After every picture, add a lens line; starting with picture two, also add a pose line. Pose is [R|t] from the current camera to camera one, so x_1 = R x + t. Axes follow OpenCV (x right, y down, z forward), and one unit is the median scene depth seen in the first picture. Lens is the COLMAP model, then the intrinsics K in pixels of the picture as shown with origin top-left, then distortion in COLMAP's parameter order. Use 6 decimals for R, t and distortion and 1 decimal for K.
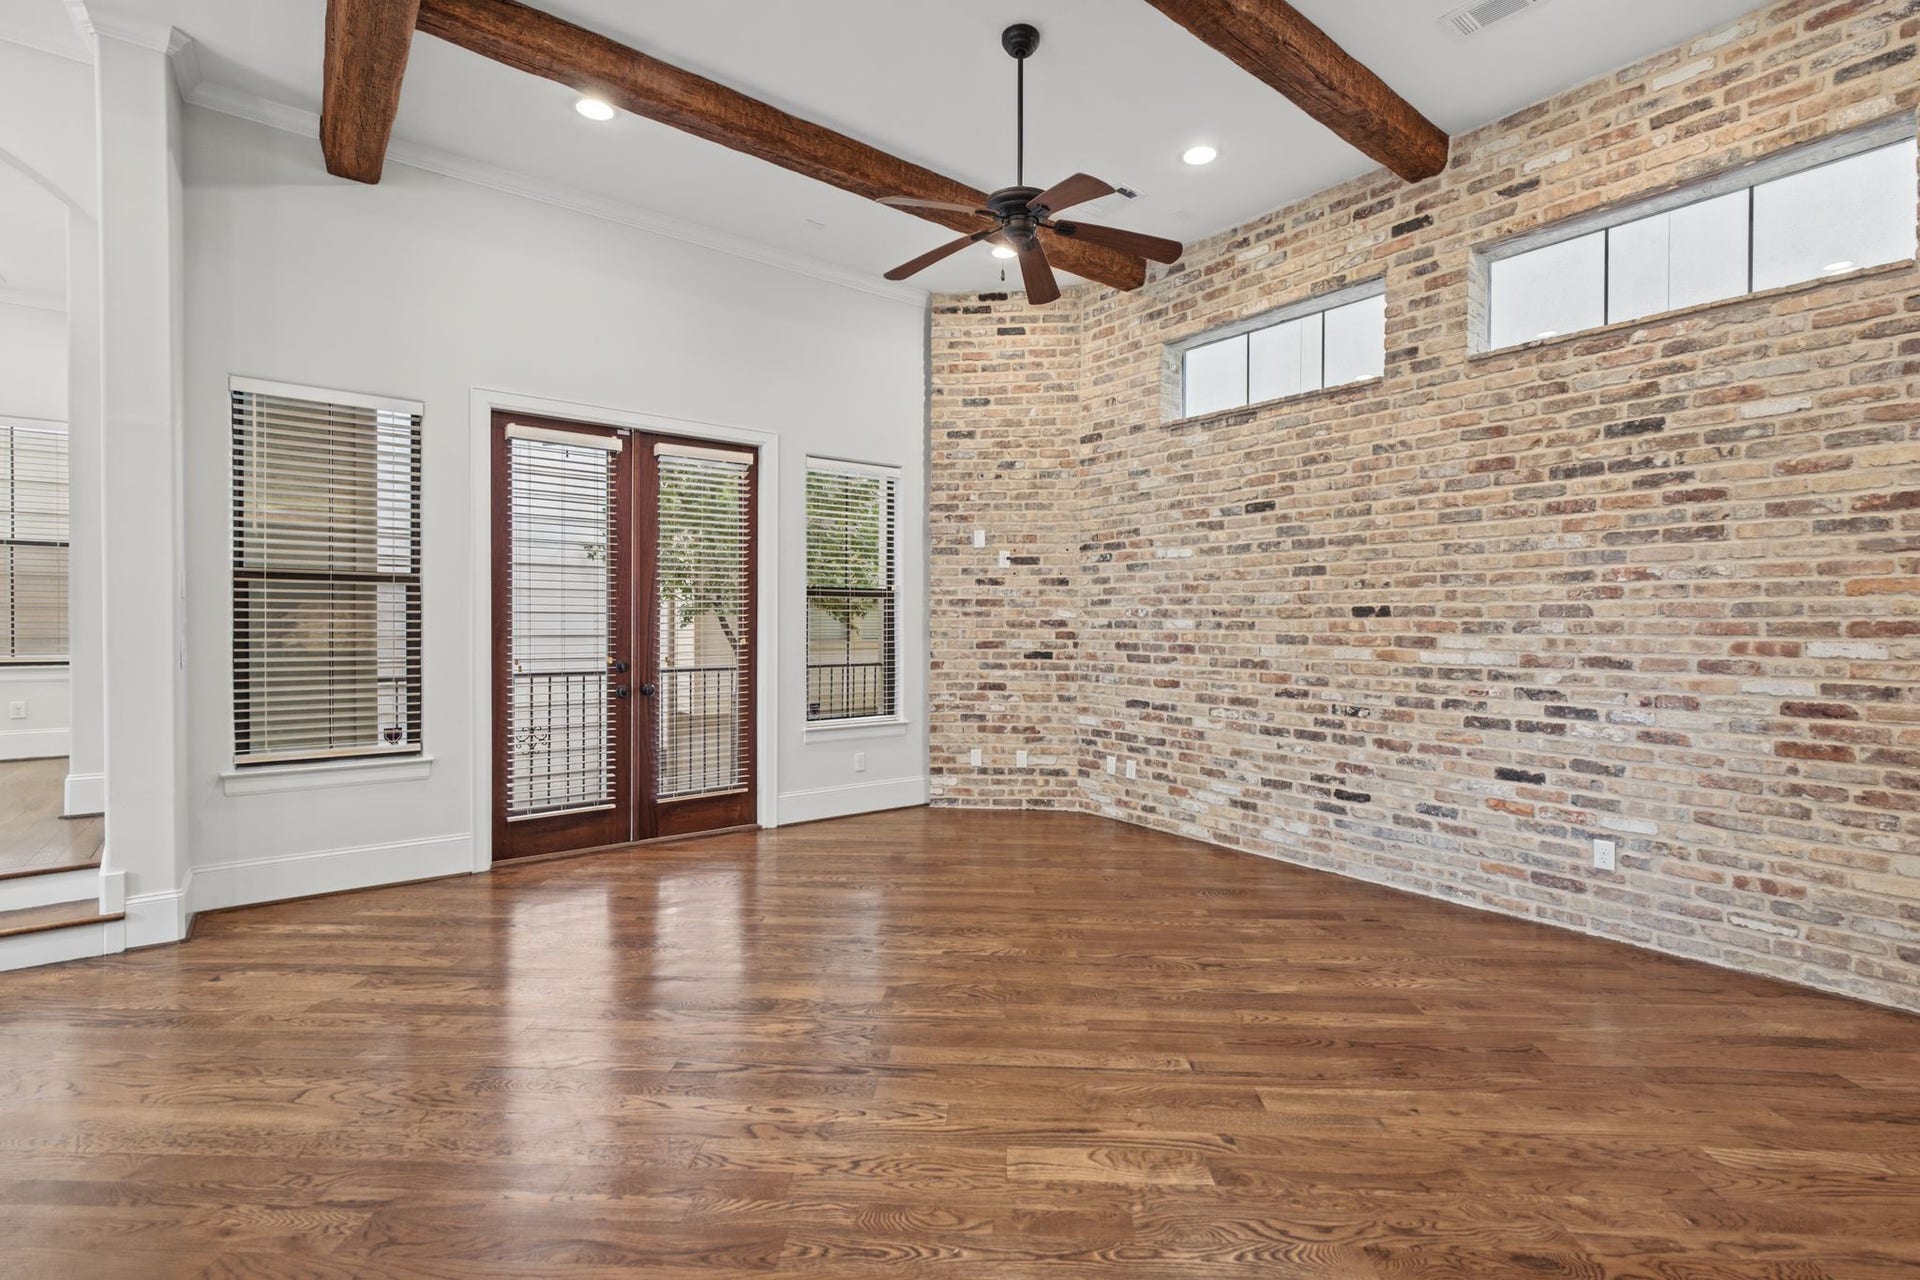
lens RADIAL K [[877.0, 0, 965.0], [0, 877.0, 635.7], [0, 0, 1]] dist [0.001067, 0.001161]
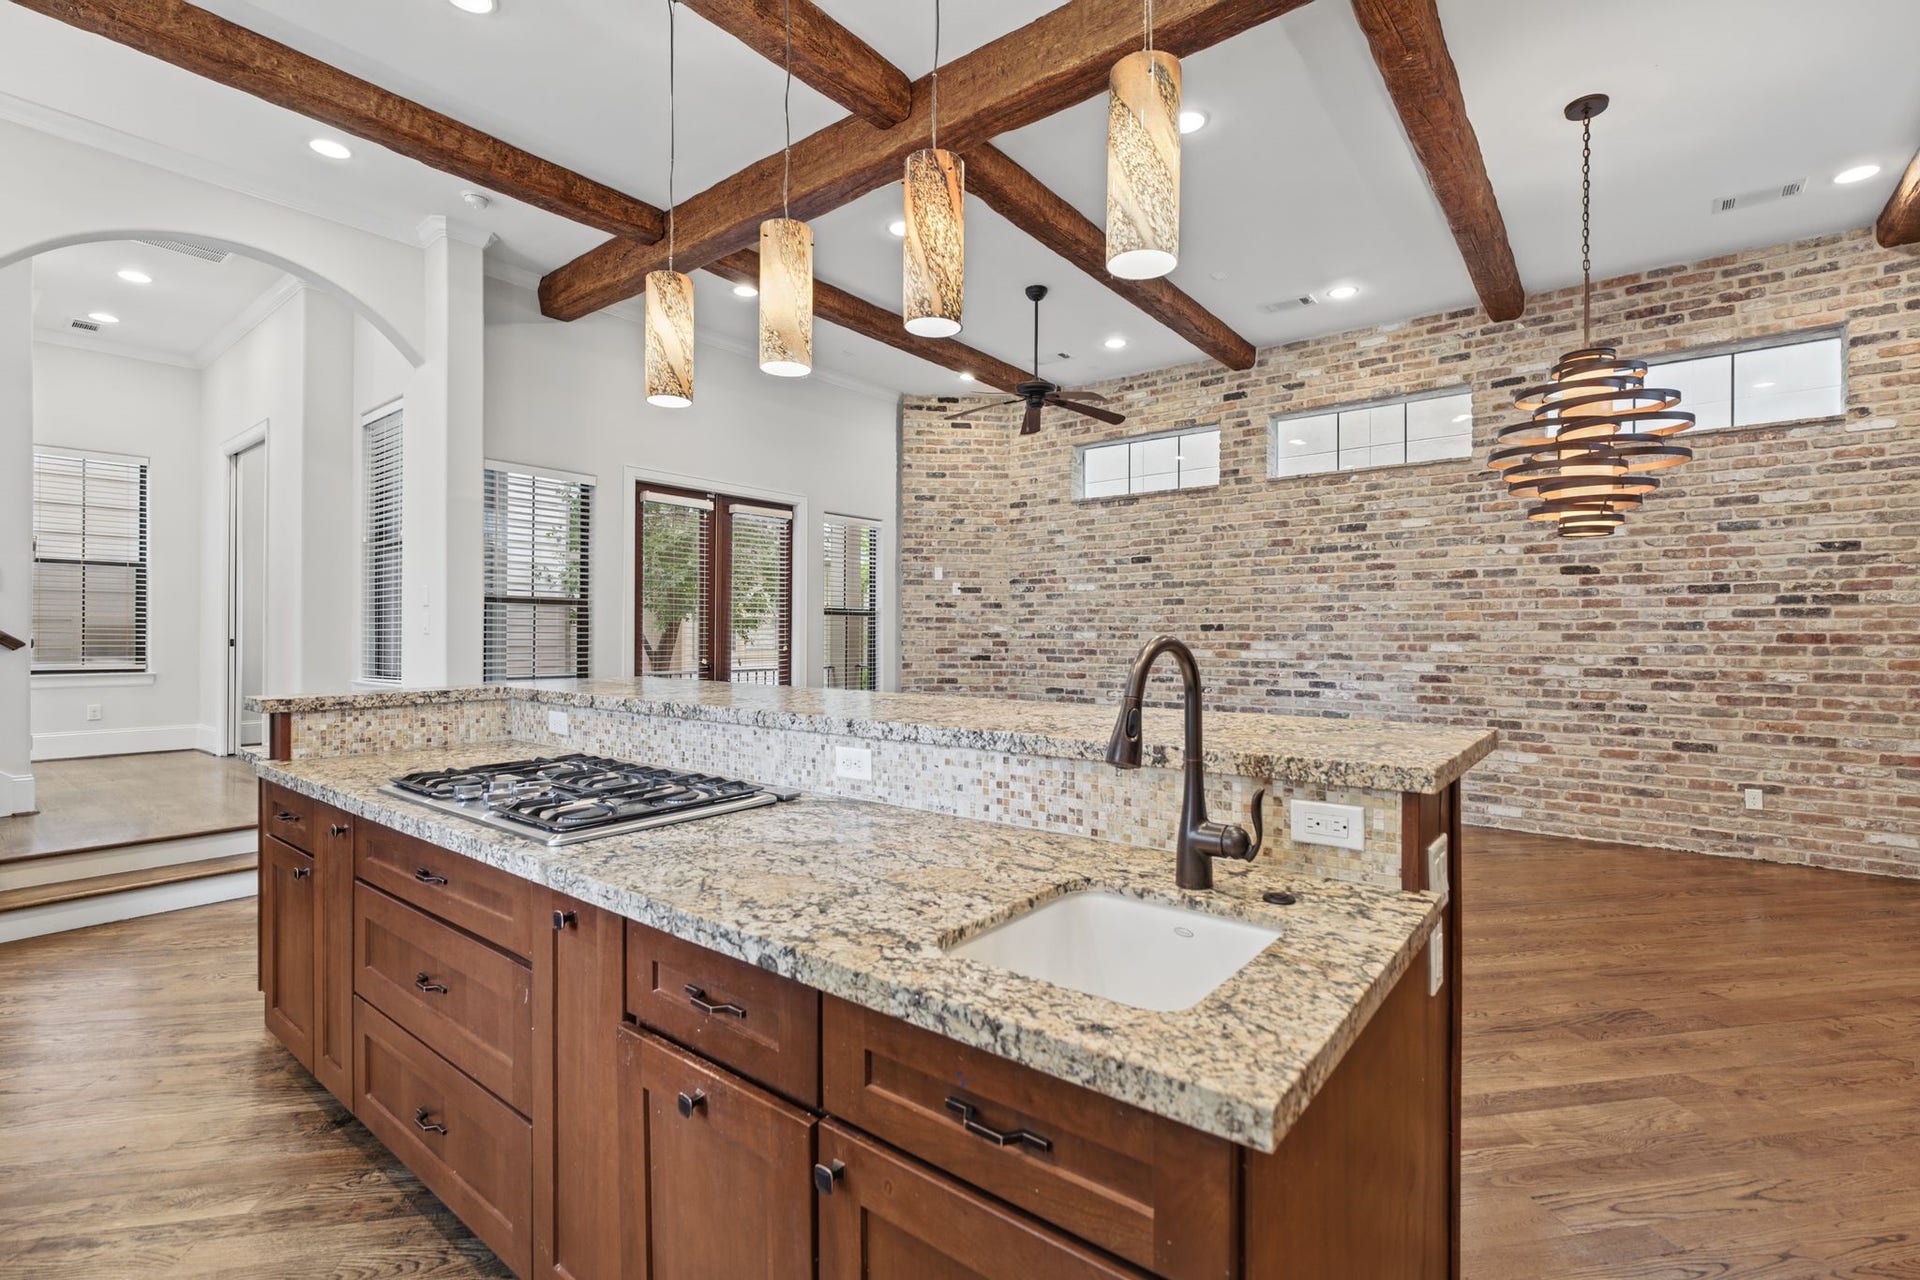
lens RADIAL K [[877.0, 0, 951.3], [0, 877.0, 643.1], [0, 0, 1]] dist [0.001067, 0.001161]
pose [[0.974933, -0.001773, 0.222493, -0.422832], [0.003281, 0.999974, -0.006408, 0.011751], [-0.222476, 0.006977, 0.974913, -0.546553]]
